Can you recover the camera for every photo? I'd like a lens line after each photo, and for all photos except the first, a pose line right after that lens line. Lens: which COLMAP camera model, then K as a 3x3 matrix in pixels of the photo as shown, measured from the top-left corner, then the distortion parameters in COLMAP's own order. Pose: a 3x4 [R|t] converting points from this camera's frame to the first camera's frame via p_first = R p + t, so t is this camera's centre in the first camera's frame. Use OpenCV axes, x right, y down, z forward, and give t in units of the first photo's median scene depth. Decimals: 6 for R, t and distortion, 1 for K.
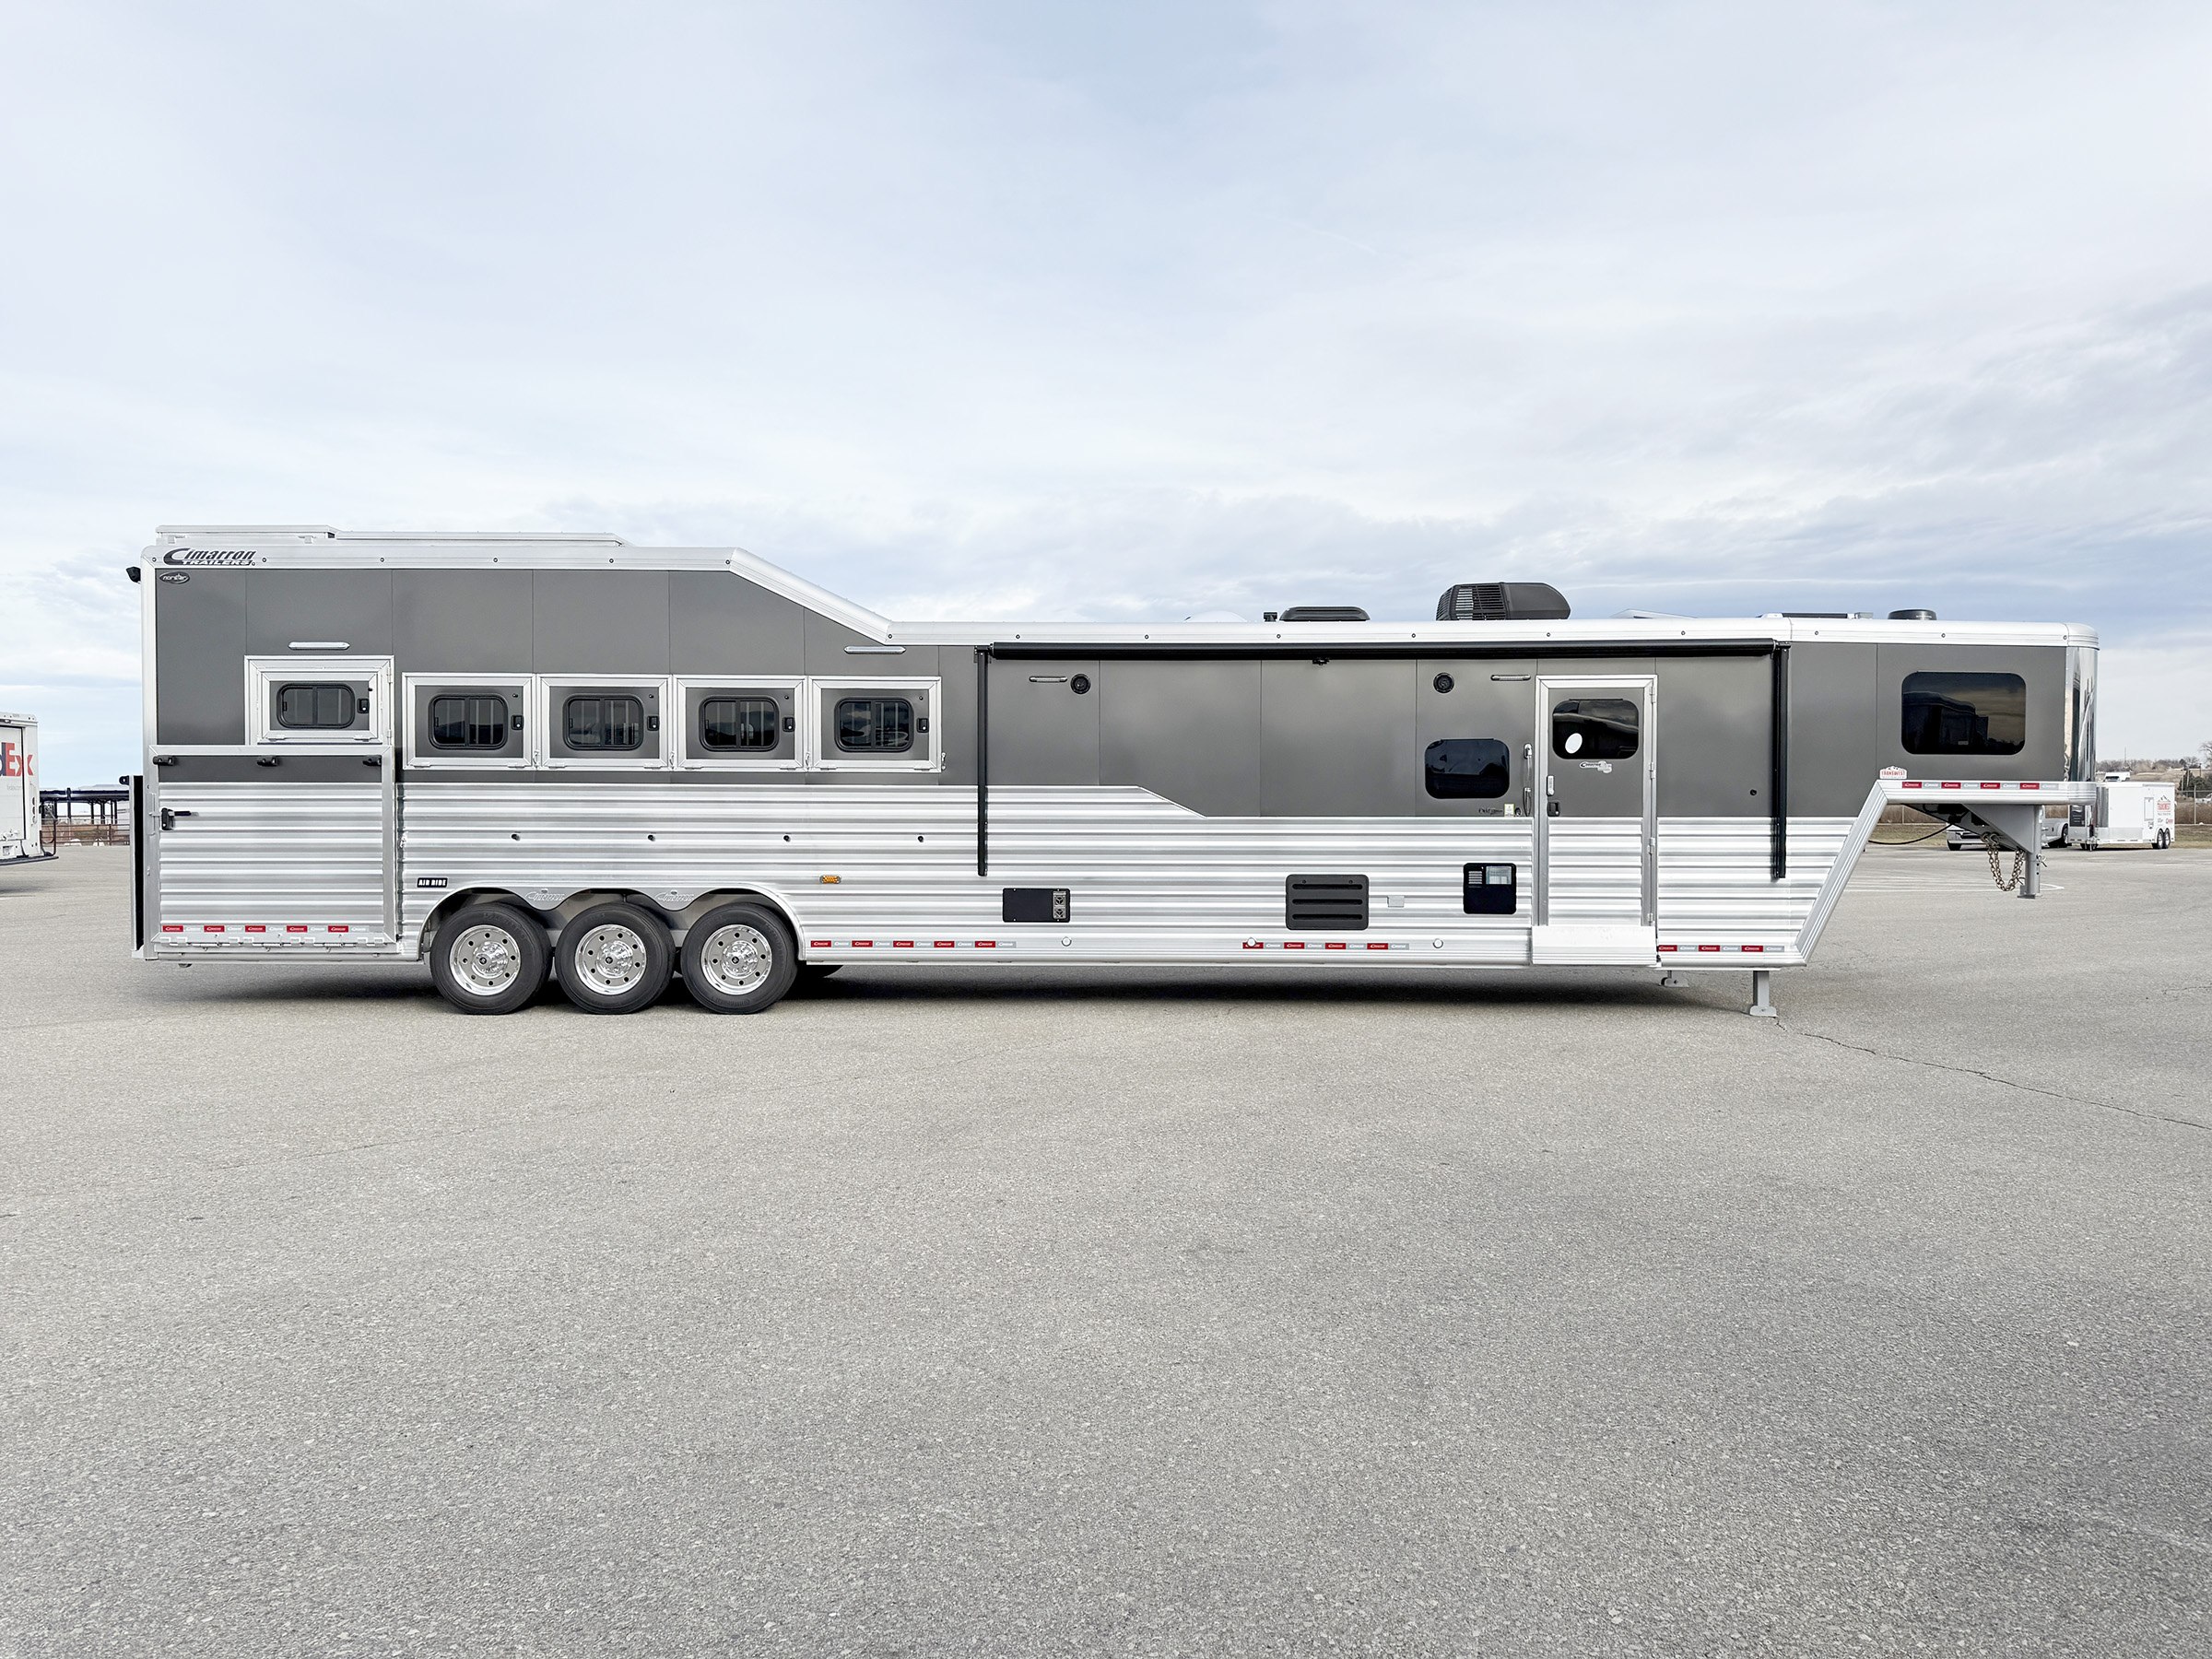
lens RADIAL K [[1589.7, 0, 1143.4], [0, 1589.7, 833.5], [0, 0, 1]] dist [0.105094, -0.254547]
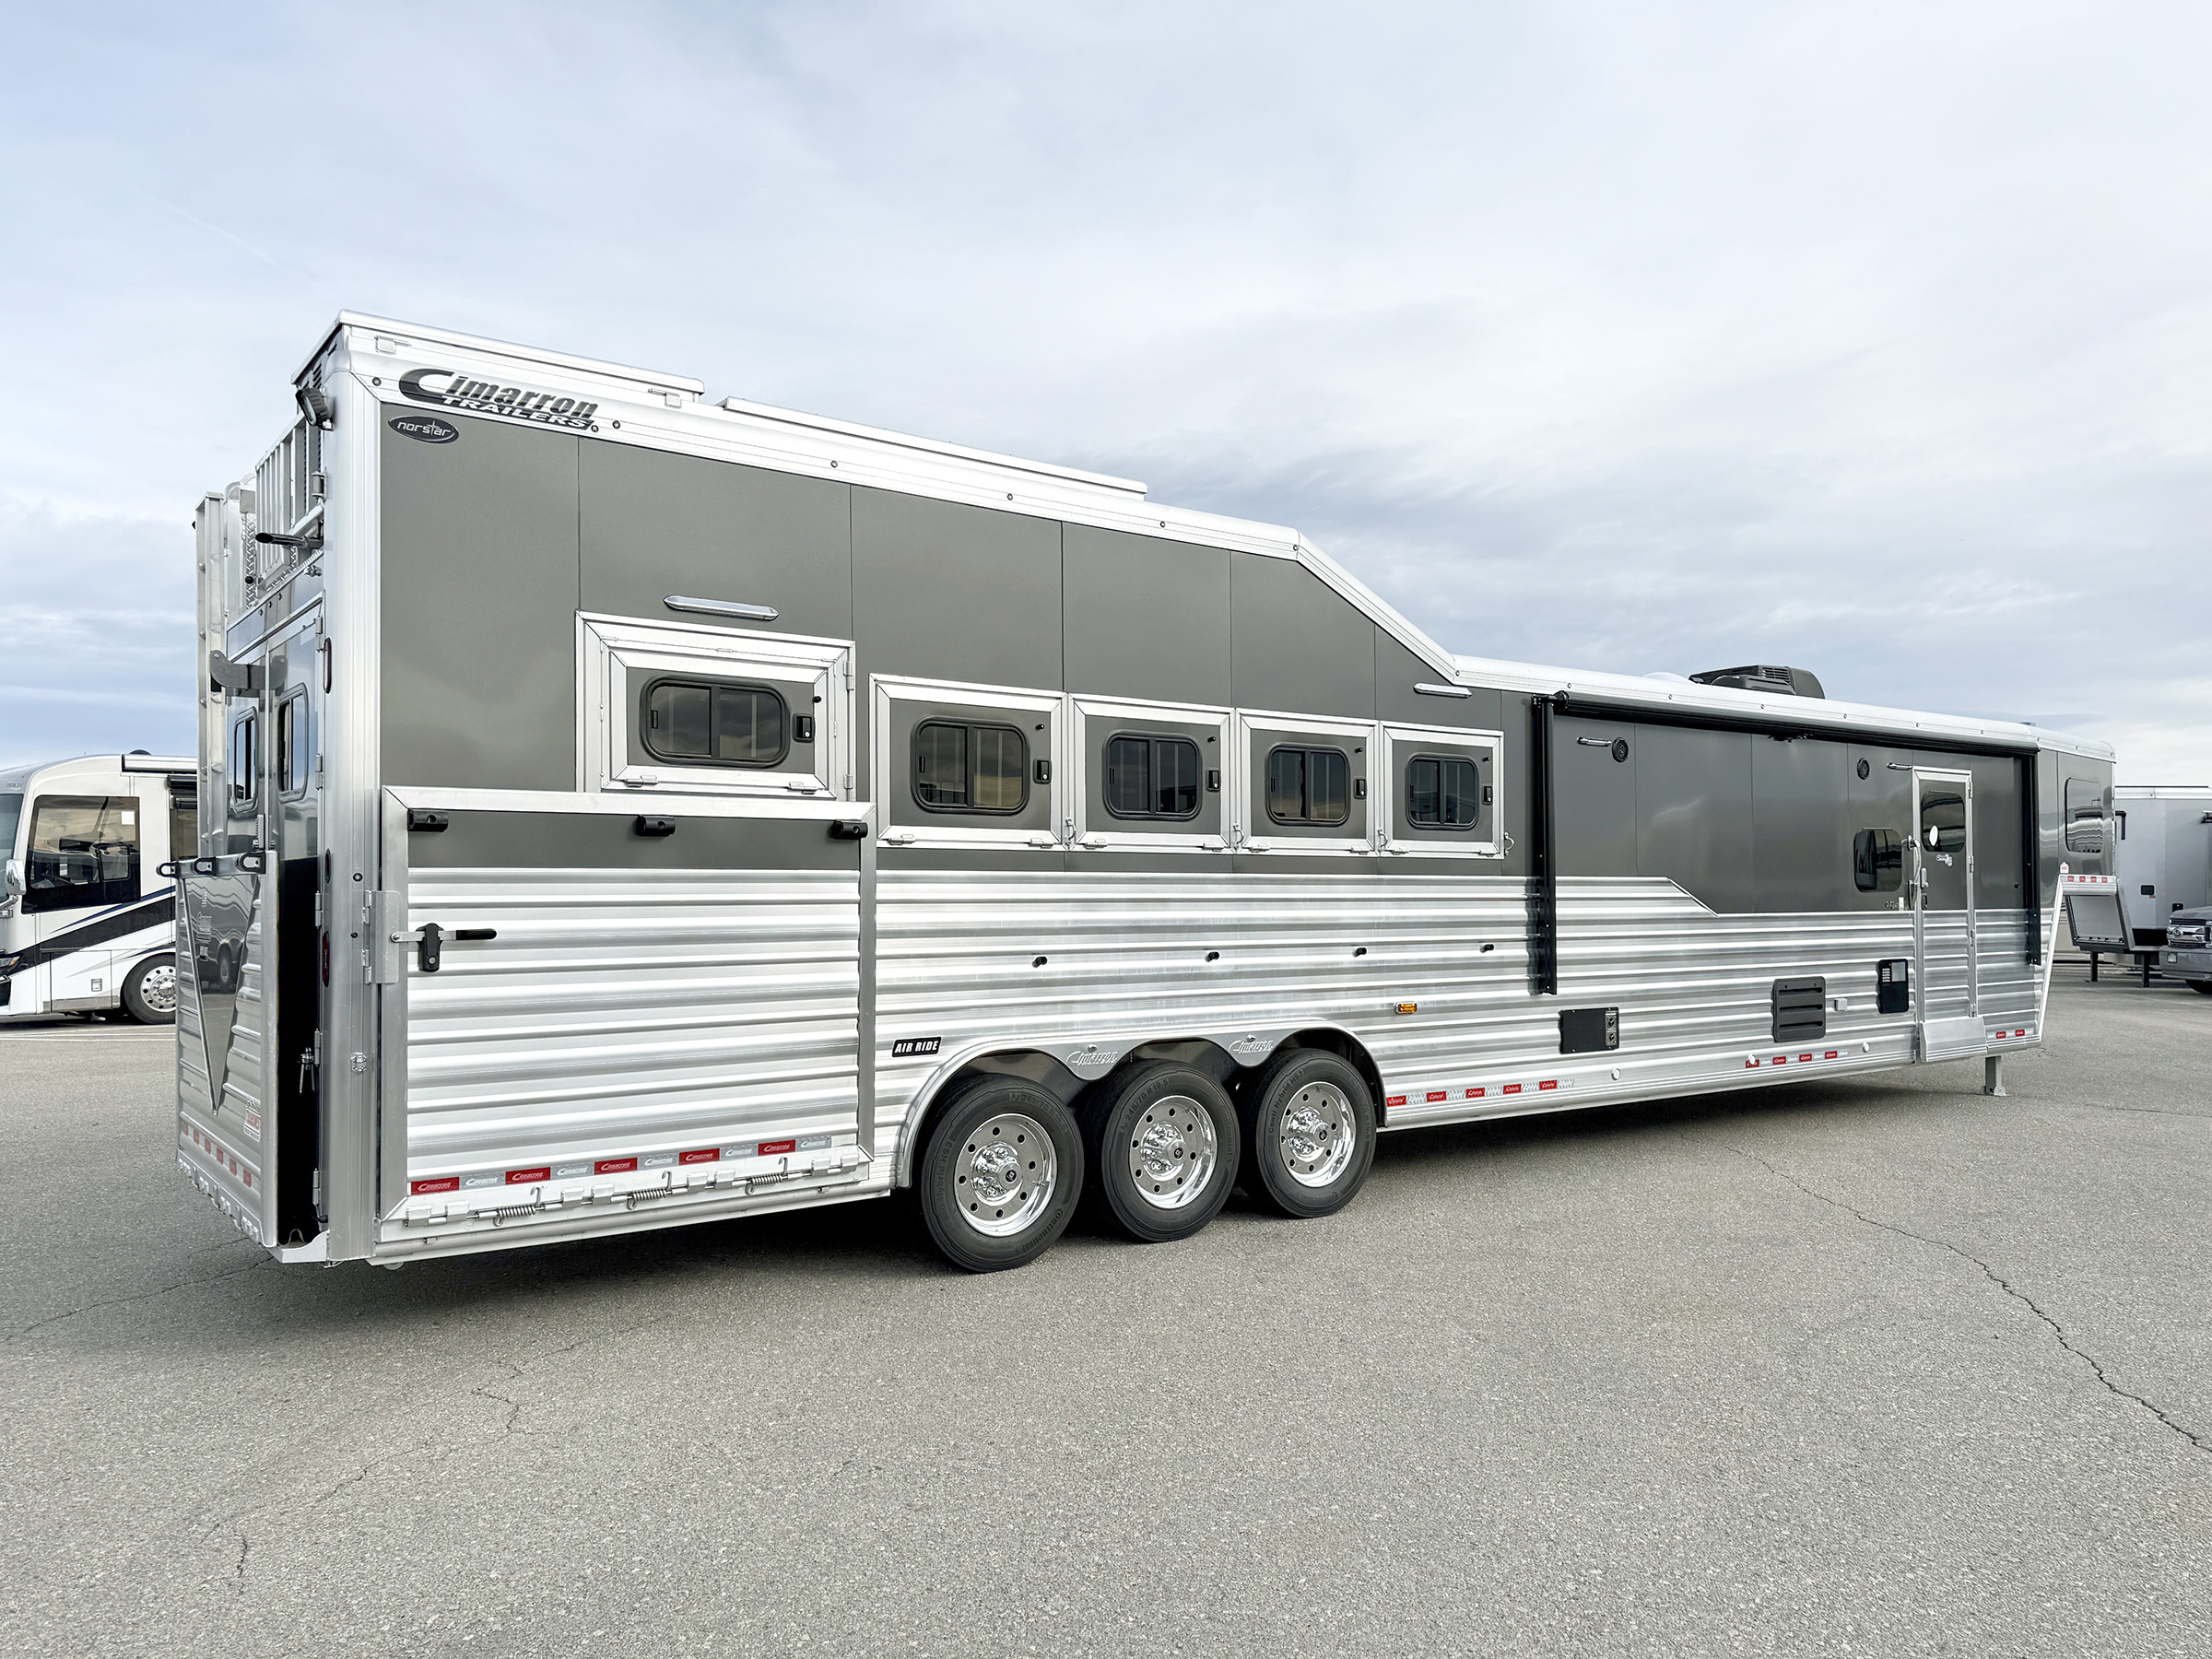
lens RADIAL K [[1589.7, 0, 1143.4], [0, 1589.7, 833.5], [0, 0, 1]] dist [0.105094, -0.254547]
pose [[0.801400, 0.018048, 0.597857, -0.714507], [0.012797, 0.998798, -0.047306, -0.016775], [-0.597992, 0.045562, 0.800206, 0.498269]]
